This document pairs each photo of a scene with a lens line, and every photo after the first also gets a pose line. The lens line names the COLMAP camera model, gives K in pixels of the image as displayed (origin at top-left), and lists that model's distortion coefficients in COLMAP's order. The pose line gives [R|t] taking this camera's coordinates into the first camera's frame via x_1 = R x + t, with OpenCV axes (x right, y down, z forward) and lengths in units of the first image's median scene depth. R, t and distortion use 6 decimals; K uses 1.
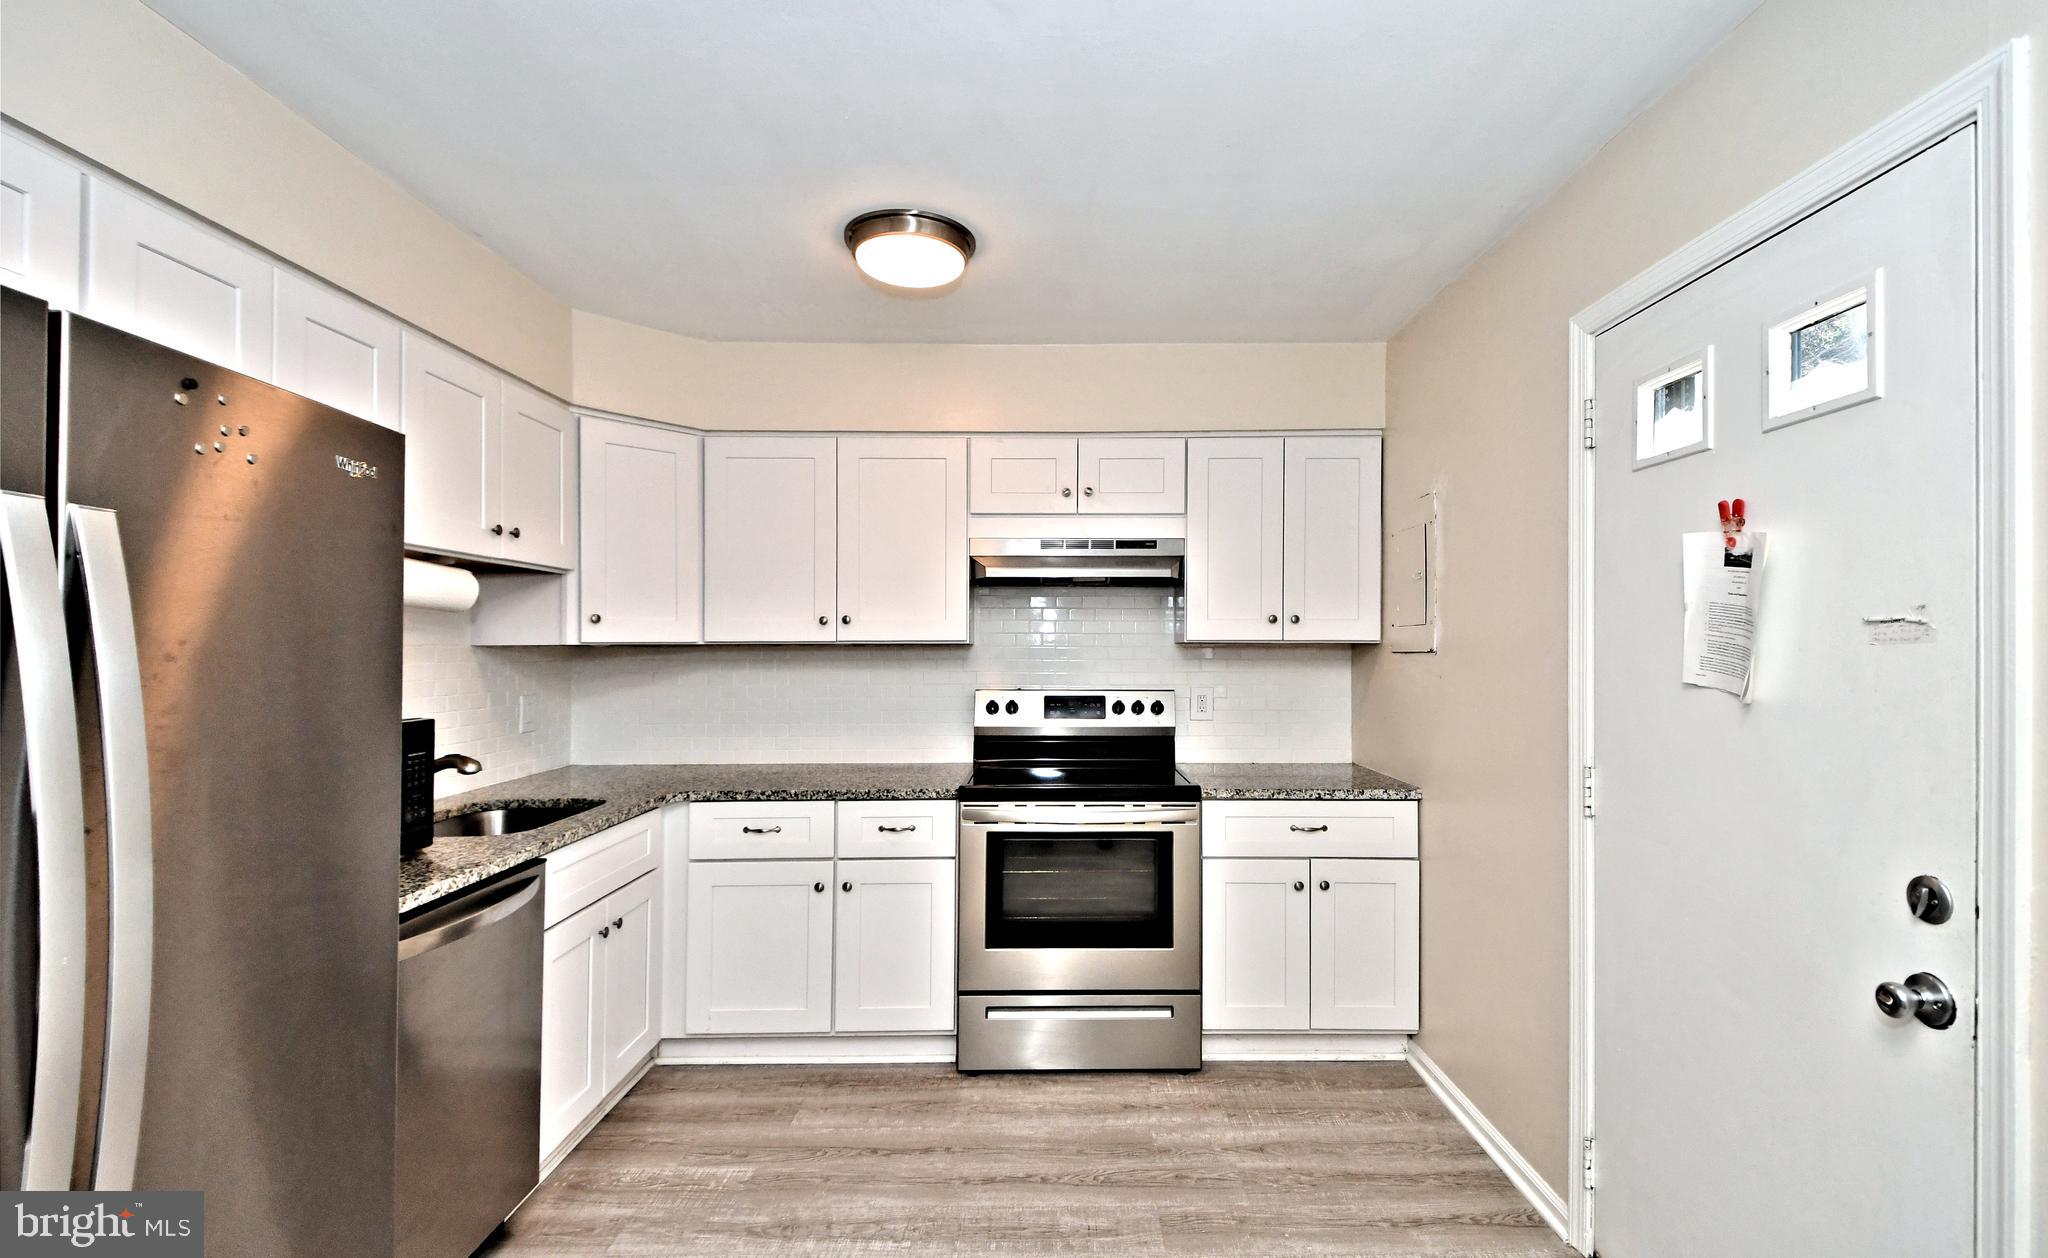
lens RADIAL K [[907.8, 0, 1106.7], [0, 907.8, 632.9], [0, 0, 1]] dist [0.043398, -0.027307]
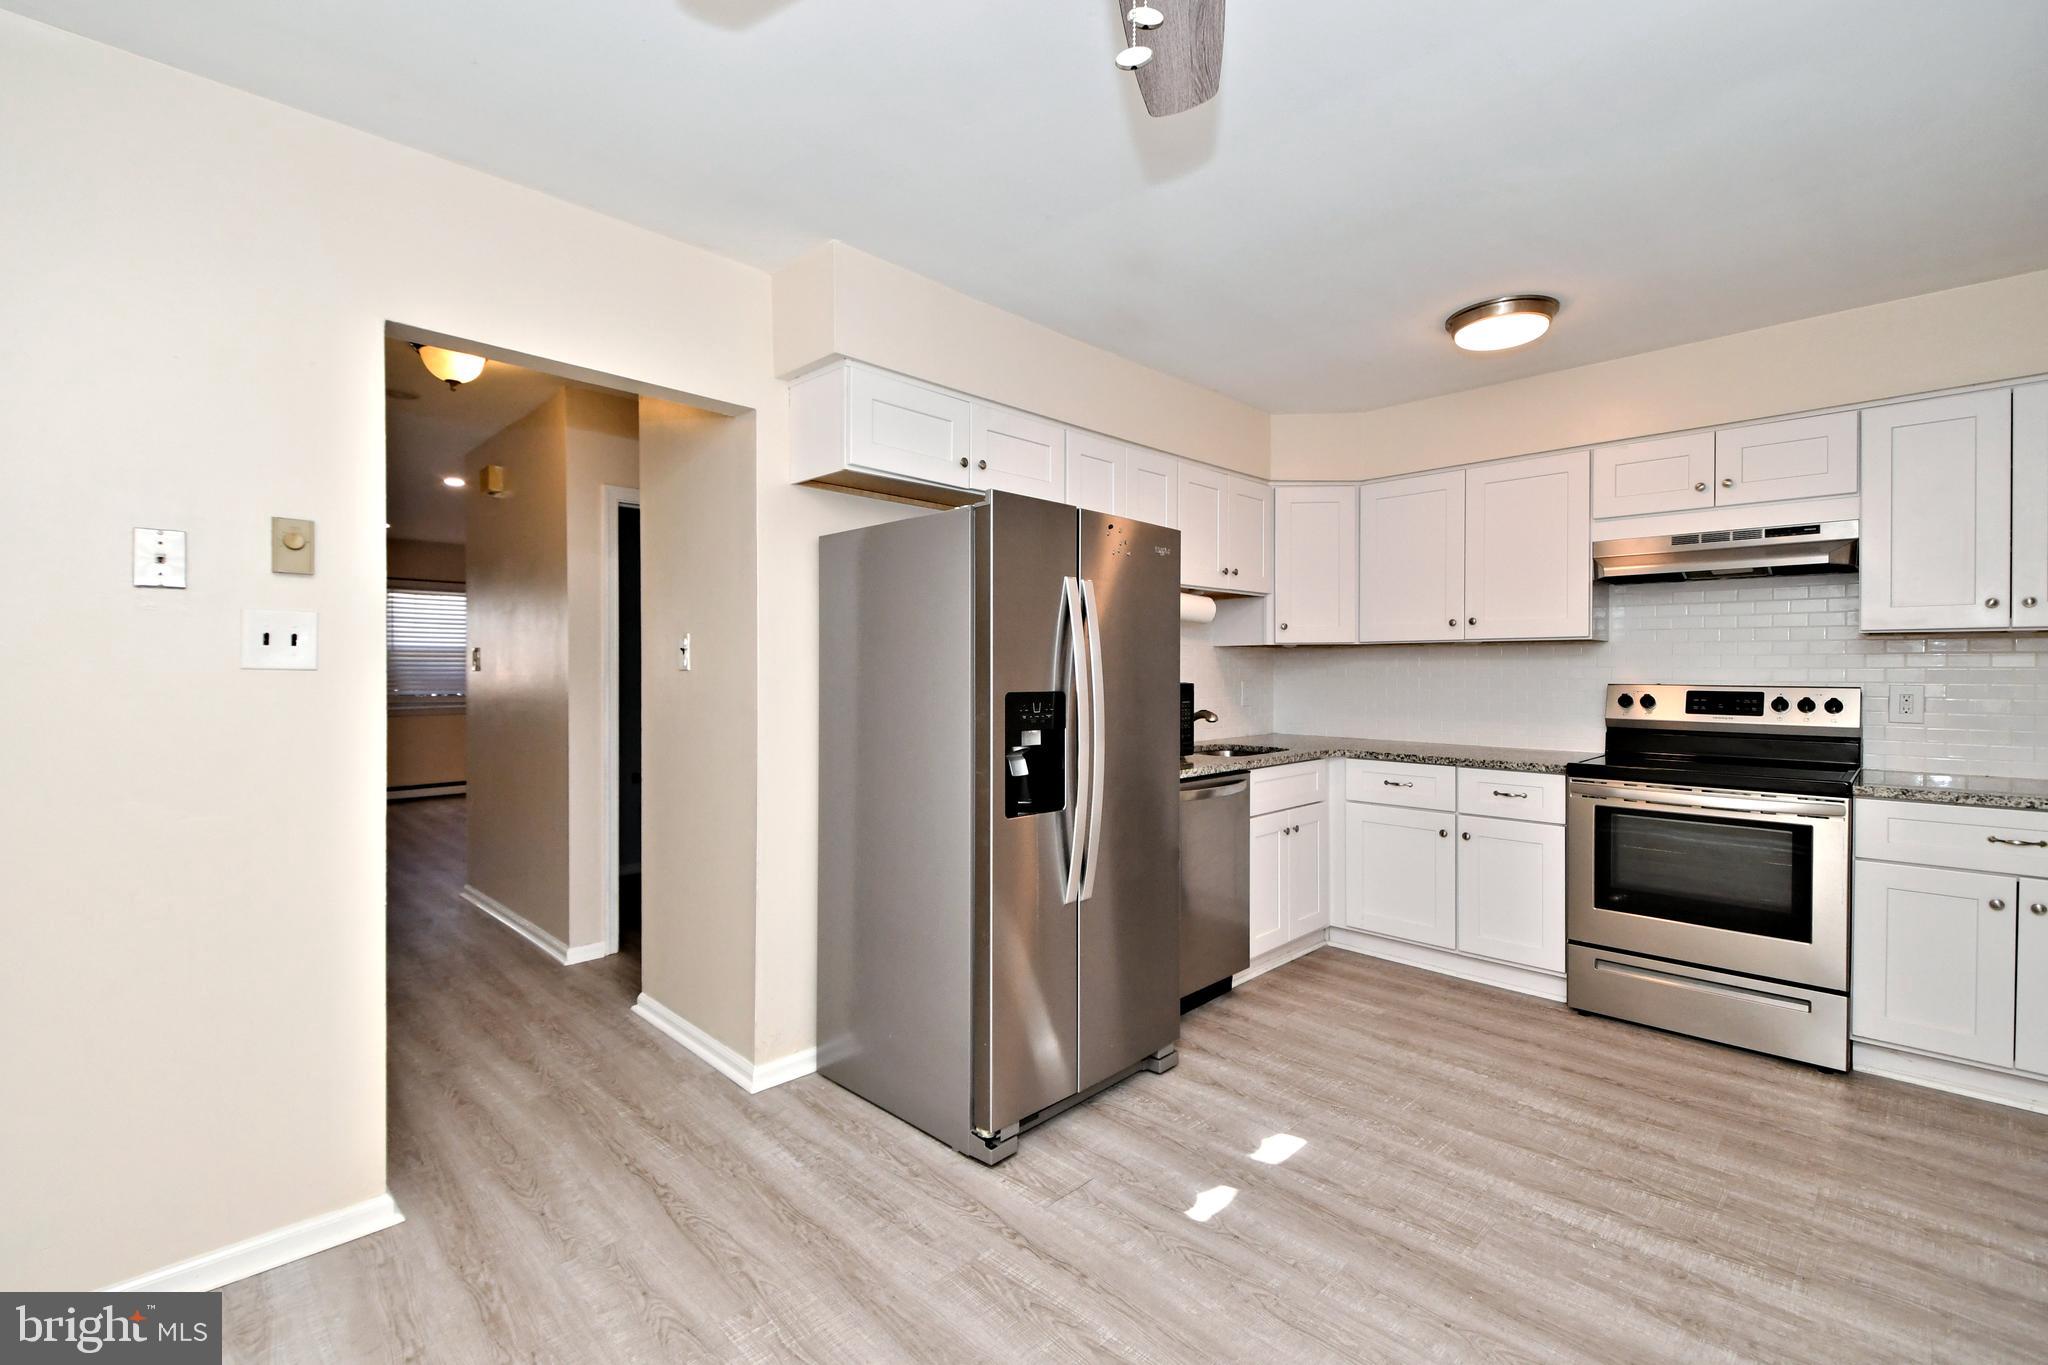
lens RADIAL K [[977.8, 0, 1024.0], [0, 977.8, 682.5], [0, 0, 1]] dist [0.068677, -0.043941]
pose [[0.690902, 0.008890, -0.722893, 0.272279], [0.011598, 0.999659, 0.023379, 0.031191], [0.722855, -0.024537, 0.690564, -0.359317]]
